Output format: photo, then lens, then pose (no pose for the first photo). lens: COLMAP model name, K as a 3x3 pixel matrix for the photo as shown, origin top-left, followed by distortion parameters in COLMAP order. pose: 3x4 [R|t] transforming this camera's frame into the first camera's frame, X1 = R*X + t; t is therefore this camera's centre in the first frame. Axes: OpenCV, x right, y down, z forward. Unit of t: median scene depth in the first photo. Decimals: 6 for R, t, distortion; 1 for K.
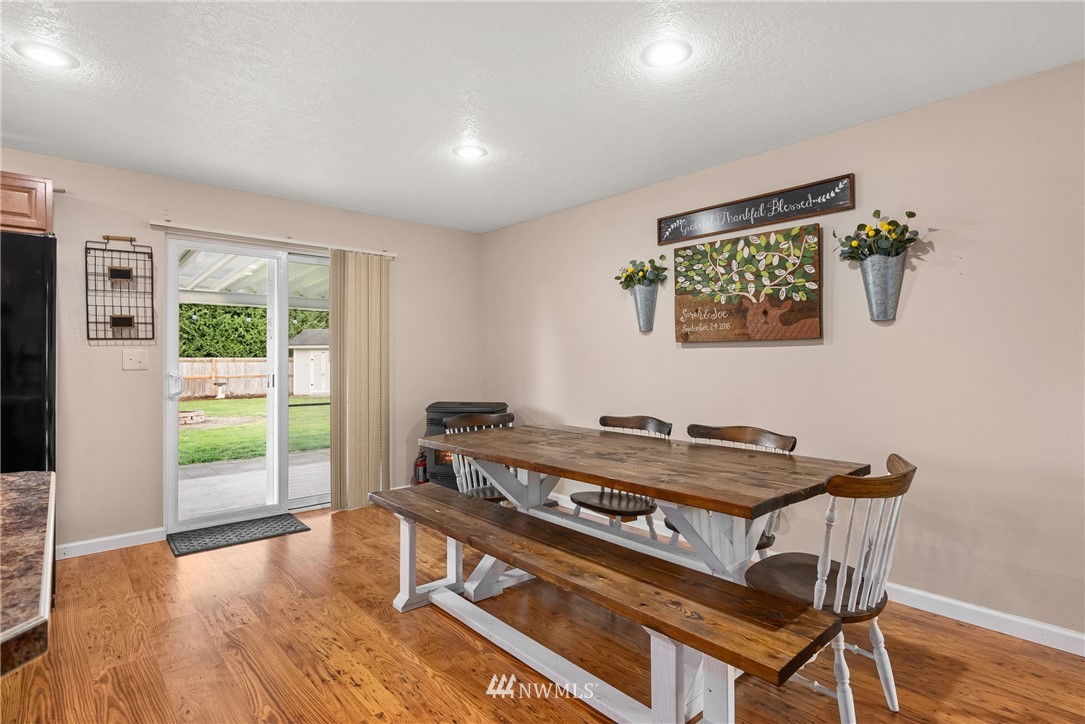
lens RADIAL K [[546.4, 0, 541.3], [0, 546.4, 355.4], [0, 0, 1]] dist [0.002121, 0.000302]
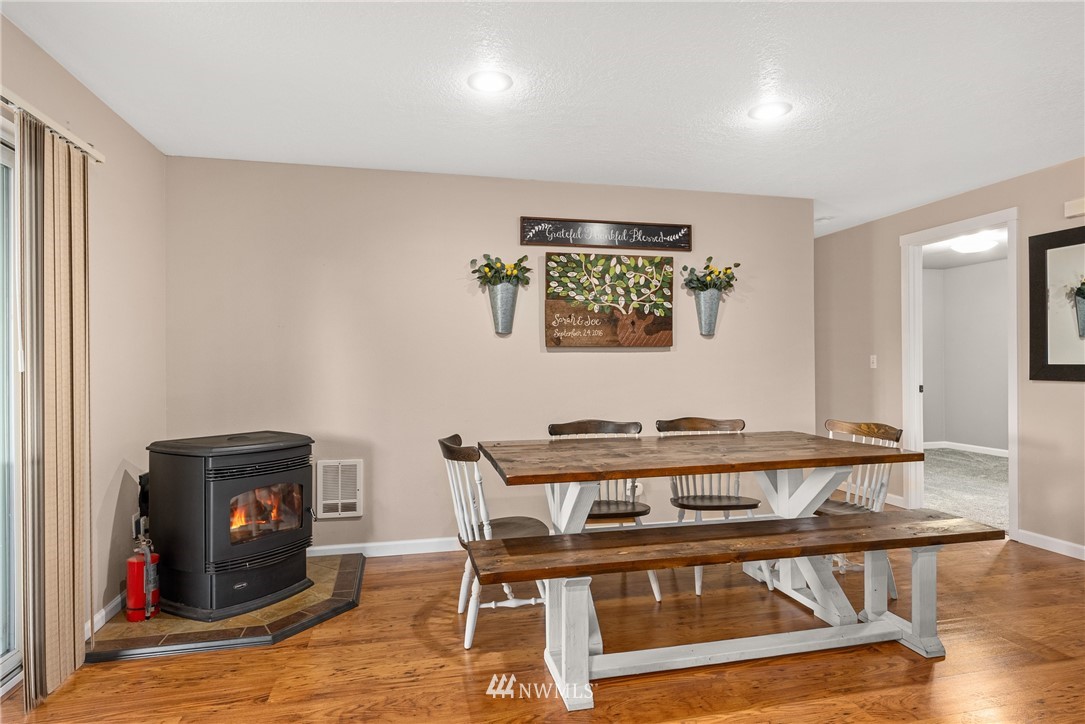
lens RADIAL K [[591.9, 0, 544.6], [0, 591.9, 365.2], [0, 0, 1]] dist [-0.000825, -0.000294]
pose [[0.480073, -0.004601, 0.877217, -0.788587], [0.000104, 0.999987, 0.005188, 0.005430], [-0.877229, -0.002399, 0.480067, 0.543489]]
